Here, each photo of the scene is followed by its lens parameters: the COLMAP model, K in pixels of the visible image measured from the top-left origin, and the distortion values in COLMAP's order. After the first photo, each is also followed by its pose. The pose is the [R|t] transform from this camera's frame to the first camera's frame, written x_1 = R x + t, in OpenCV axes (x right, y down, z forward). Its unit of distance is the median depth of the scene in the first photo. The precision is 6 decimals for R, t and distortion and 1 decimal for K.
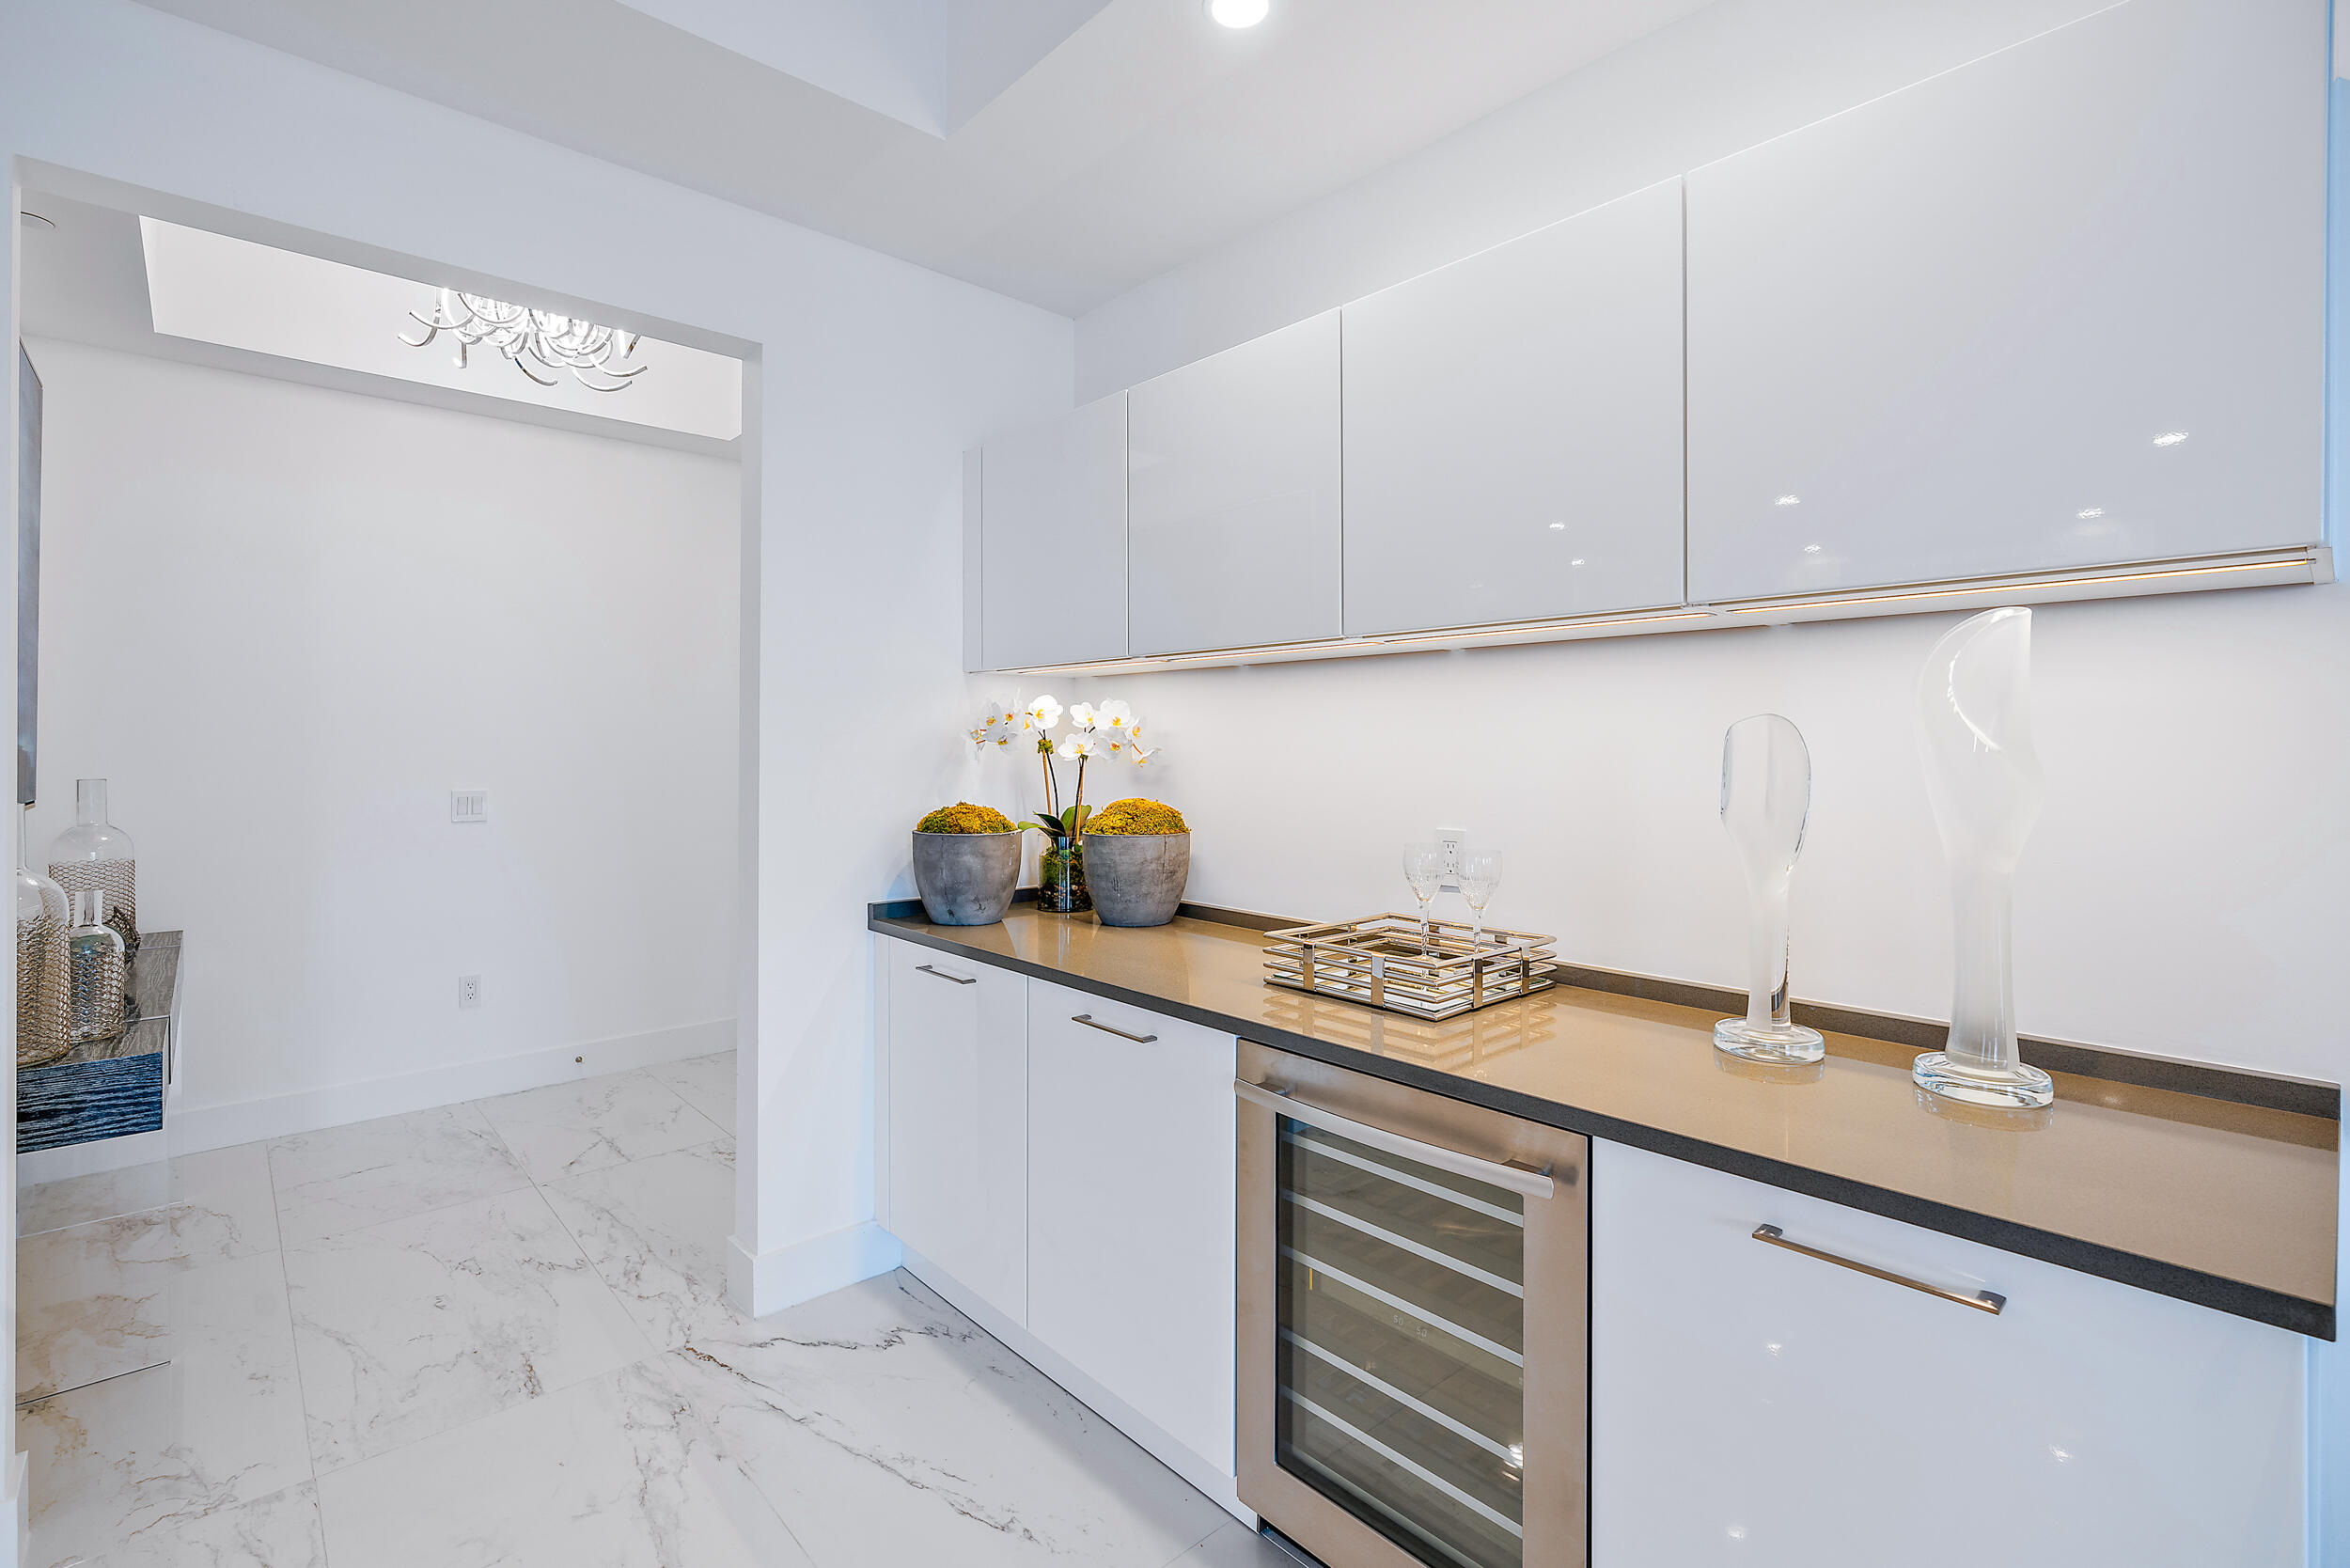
lens RADIAL K [[1065.1, 0, 1180.1], [0, 1065.1, 767.1], [0, 0, 1]] dist [-0.006345, 0.000082]
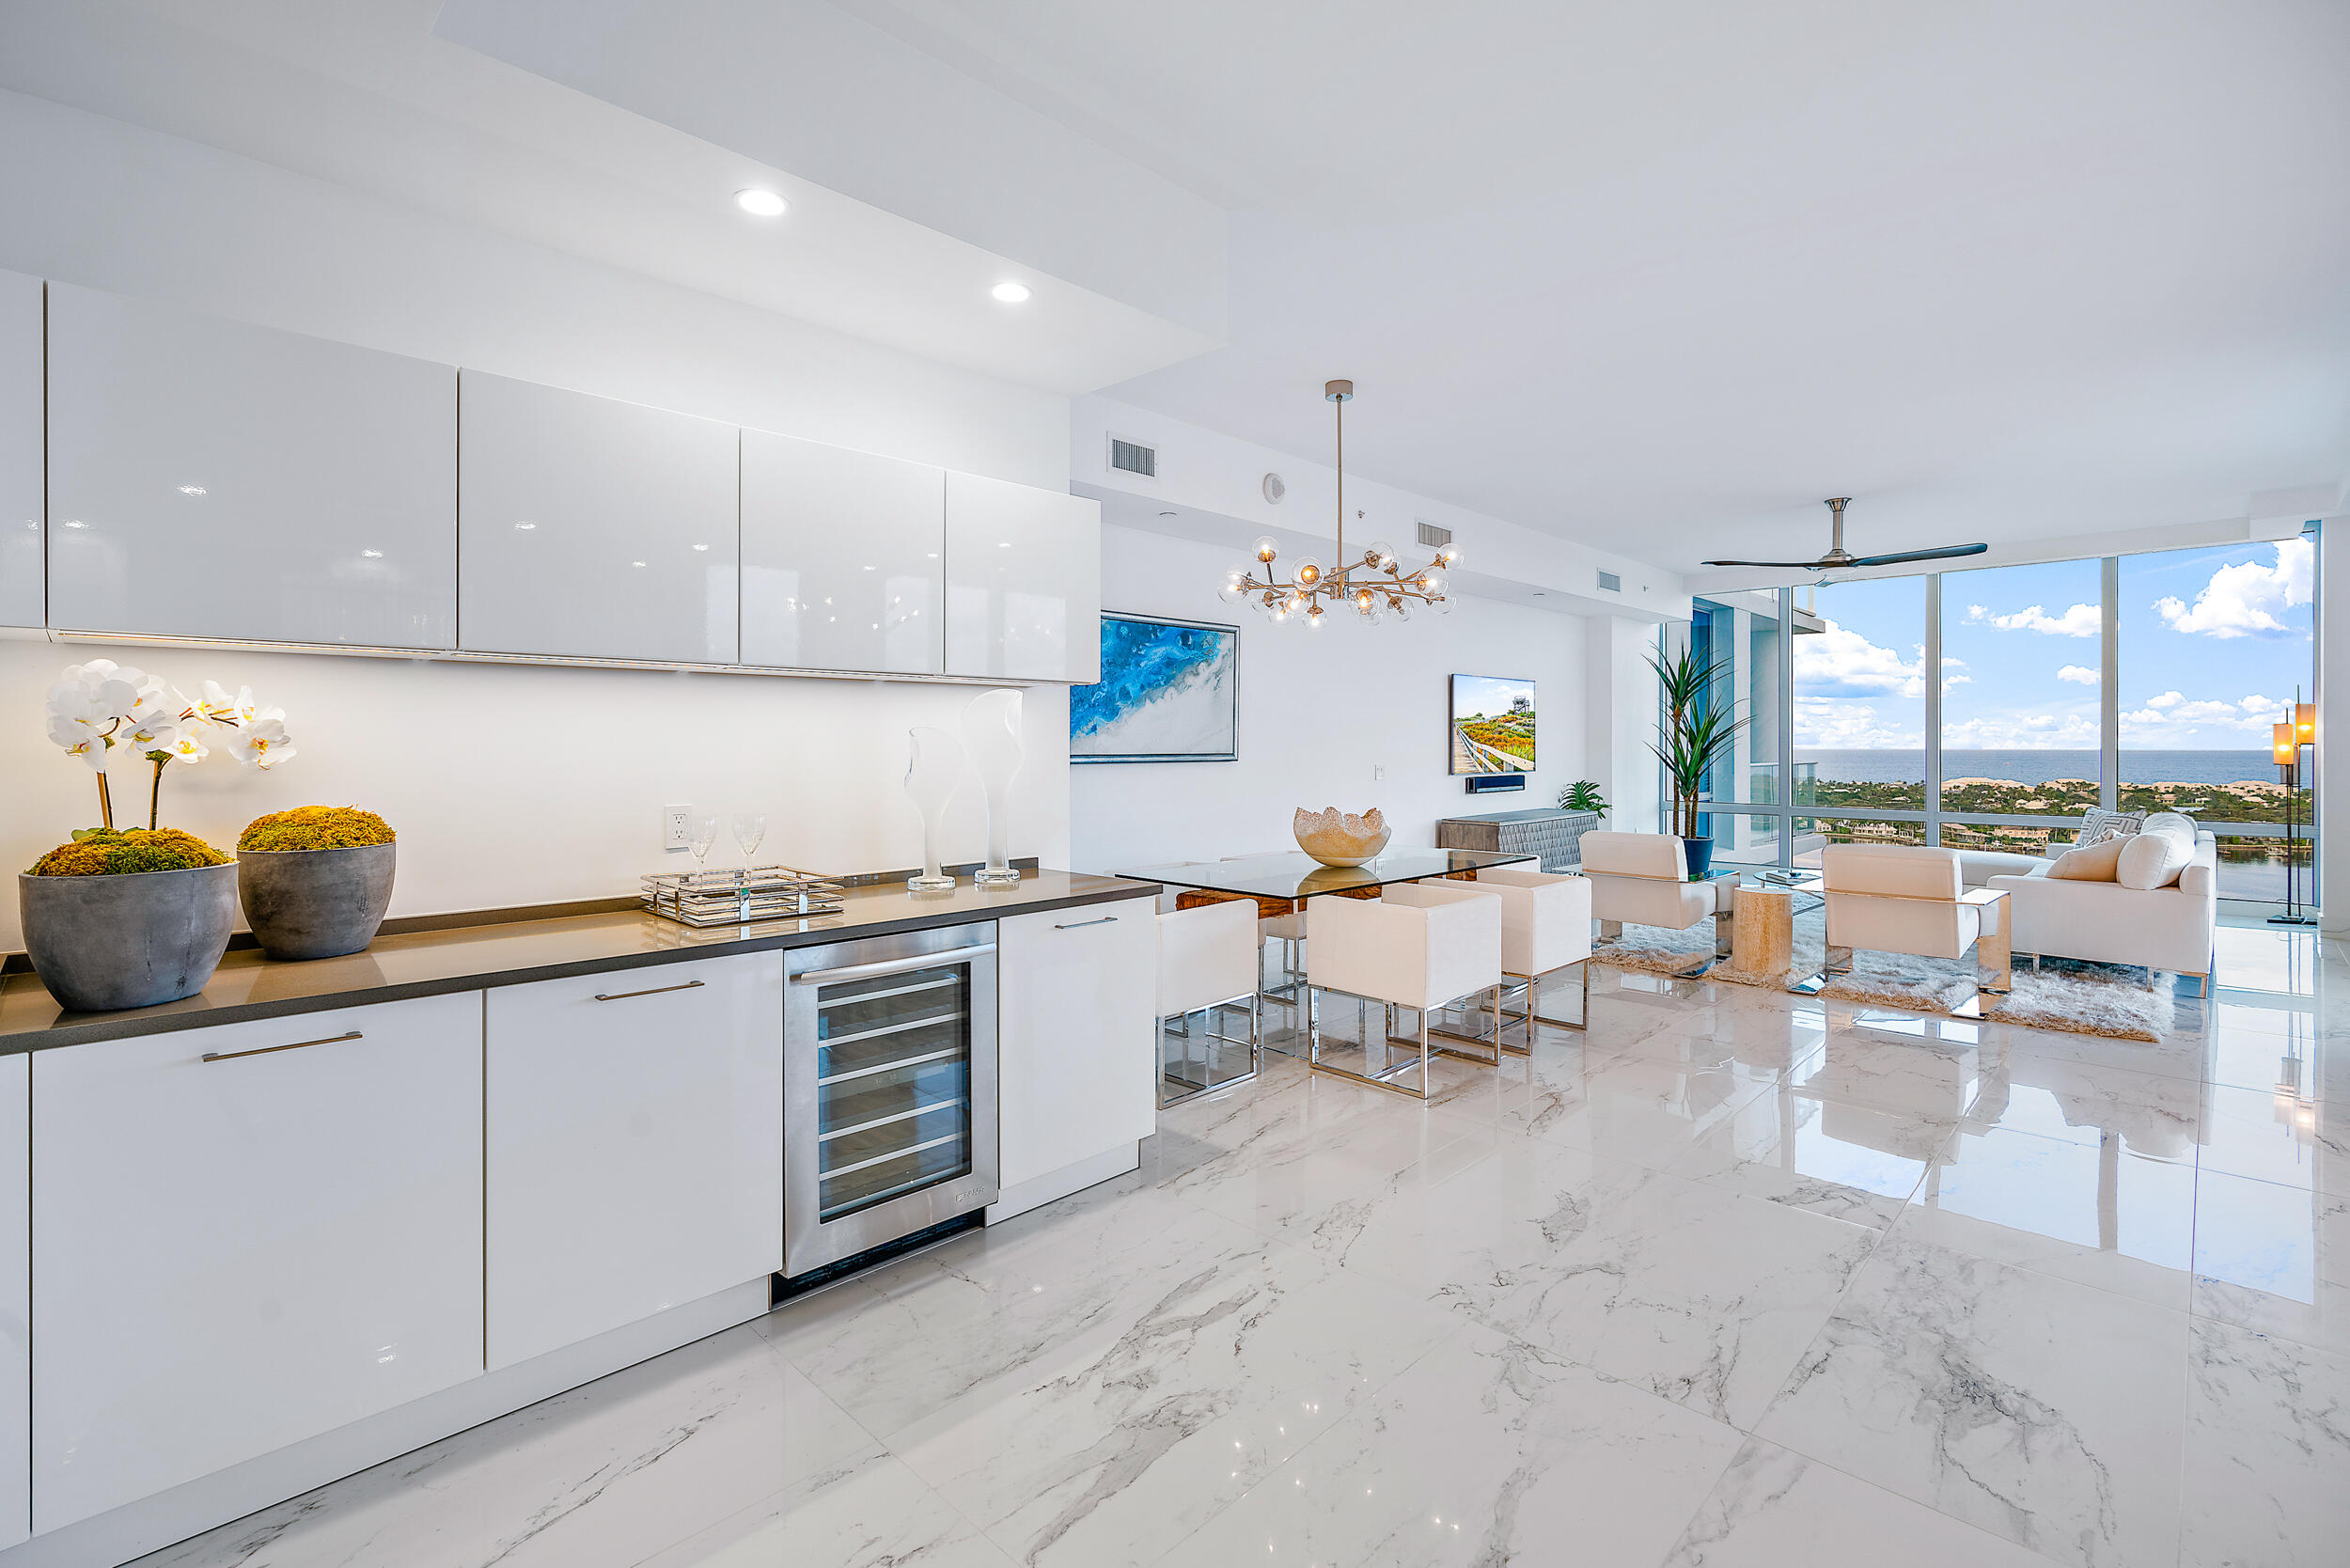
lens RADIAL K [[1065.1, 0, 1180.1], [0, 1065.1, 767.1], [0, 0, 1]] dist [-0.006345, 0.000082]
pose [[-0.049493, -0.026863, 0.998413, -0.953743], [0.010911, 0.999564, 0.027435, -0.016390], [-0.998715, 0.012252, -0.049178, 0.382508]]
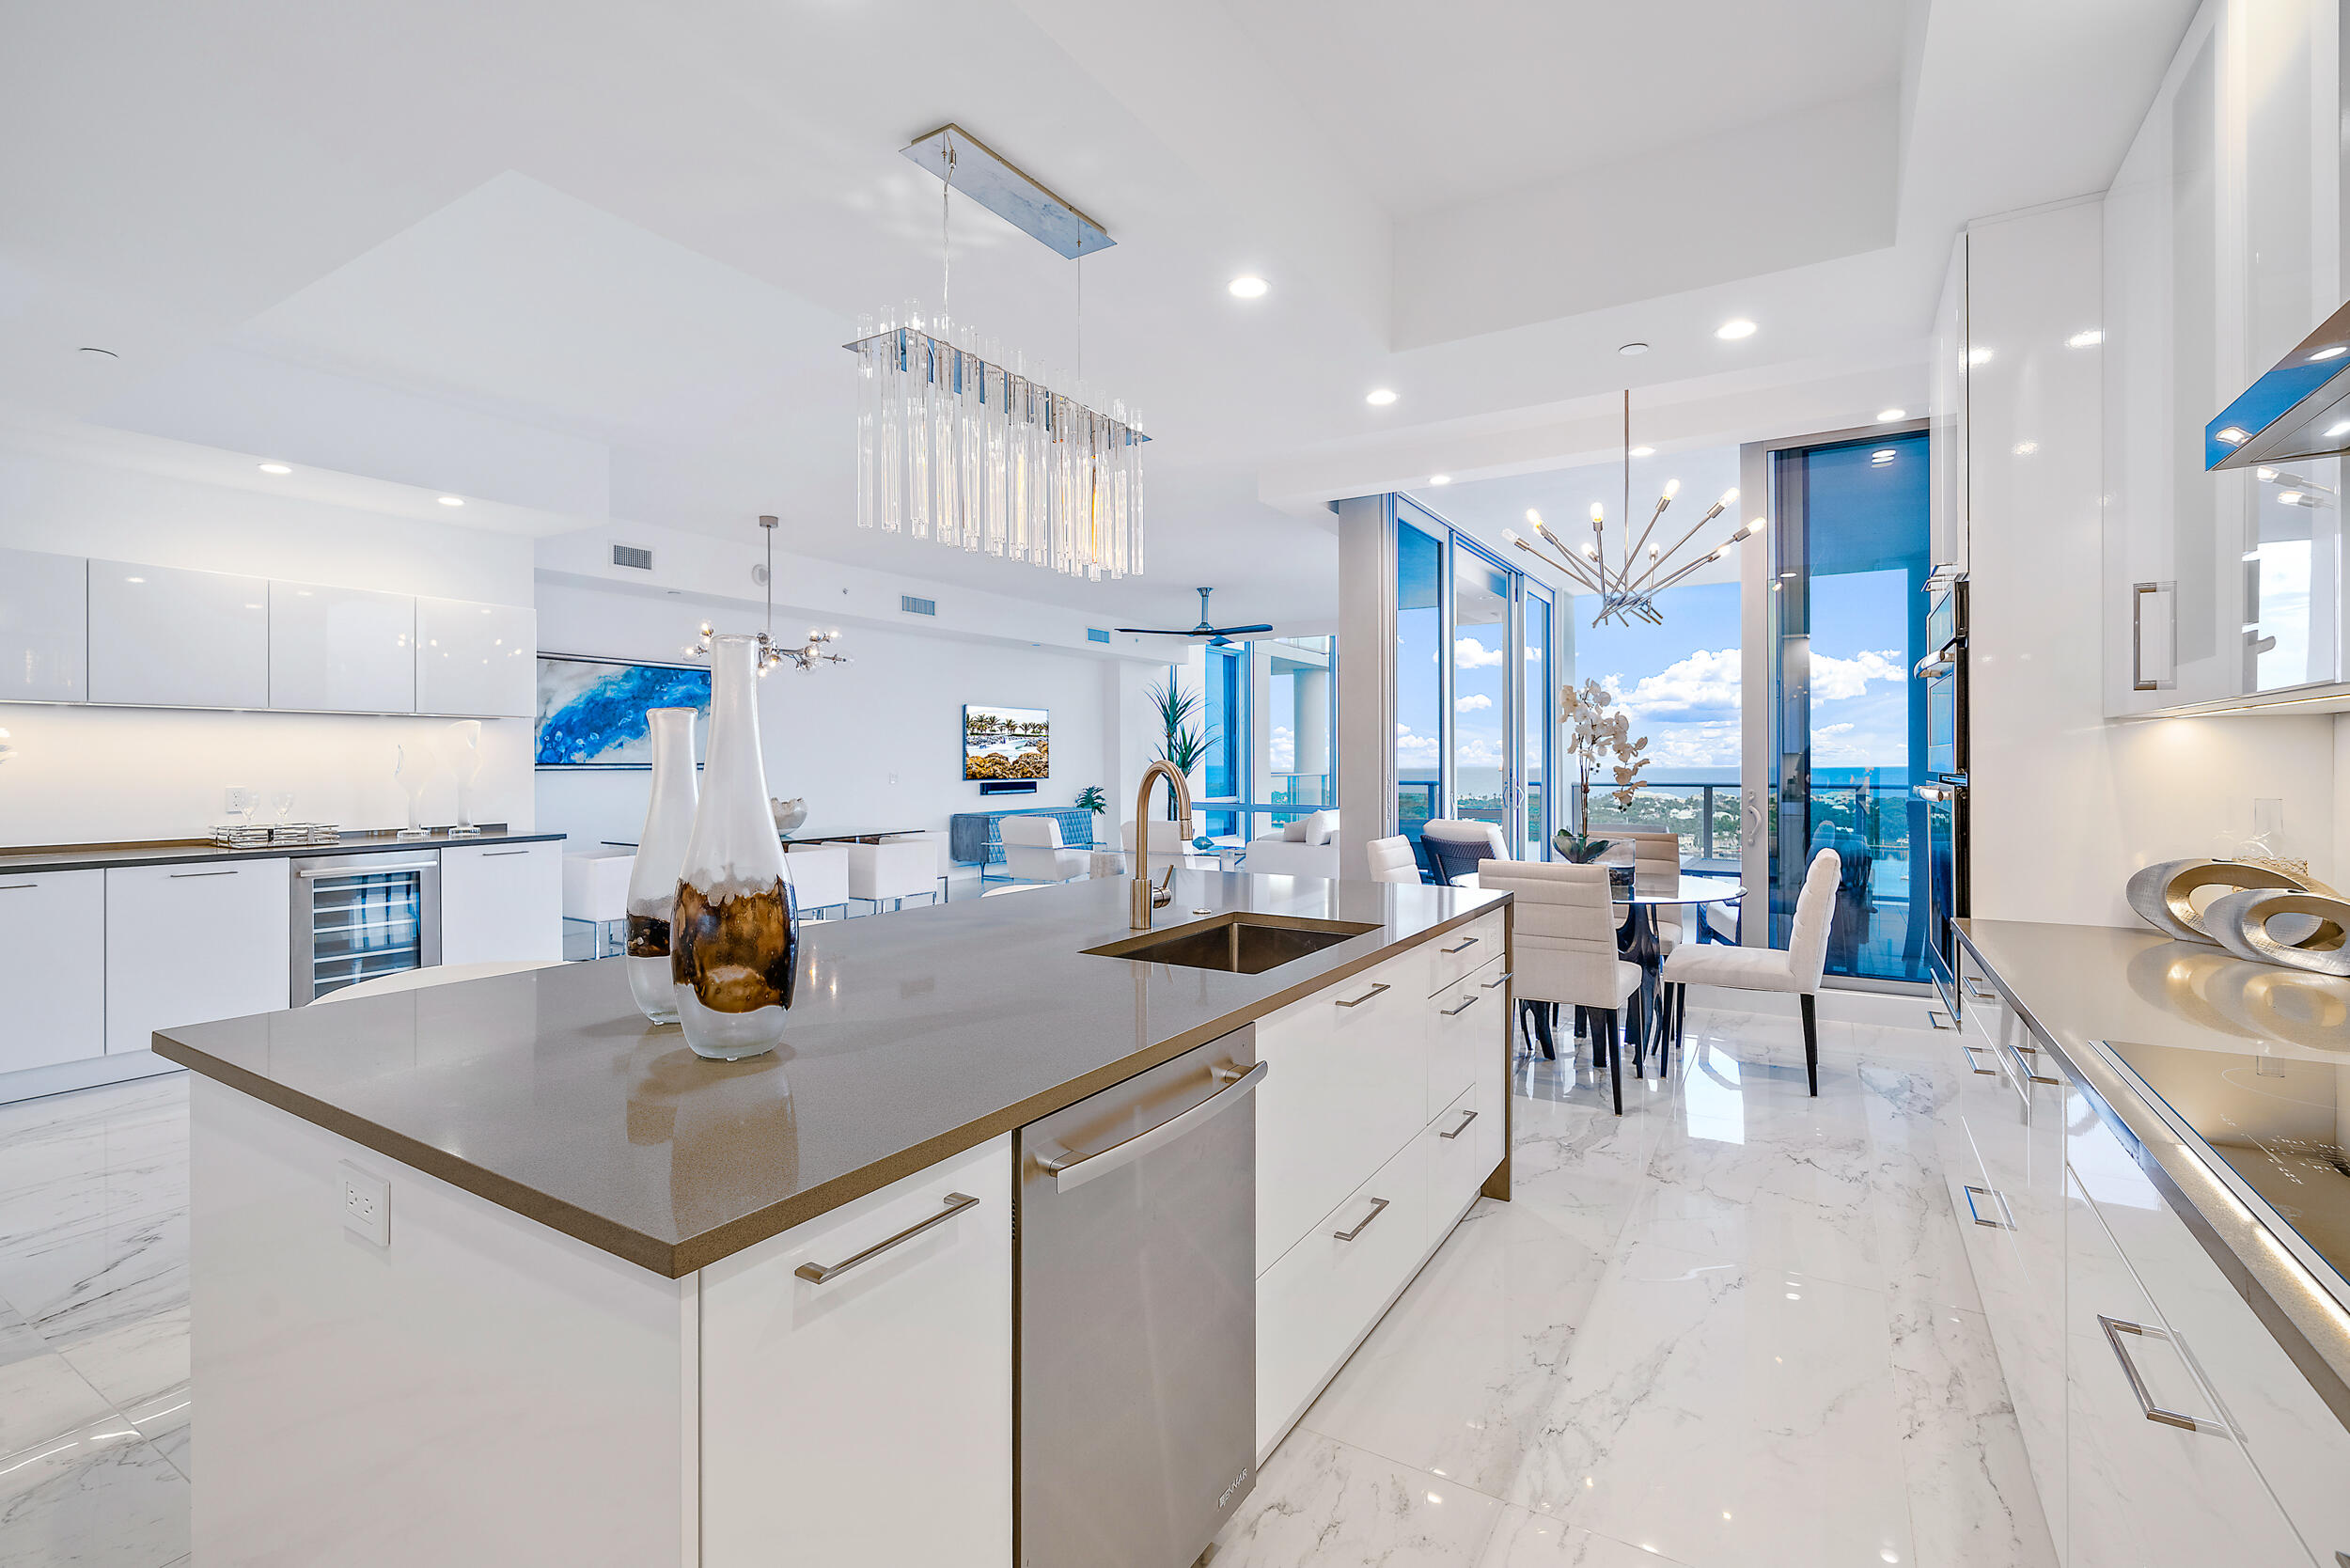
lens RADIAL K [[1055.3, 0, 1145.4], [0, 1055.3, 778.5], [0, 0, 1]] dist [0.001016, 0.000279]
pose [[-0.250845, -0.021694, 0.967784, -2.127337], [0.008454, 0.999662, 0.024600, -0.001510], [-0.967990, 0.014352, -0.250577, -0.288141]]
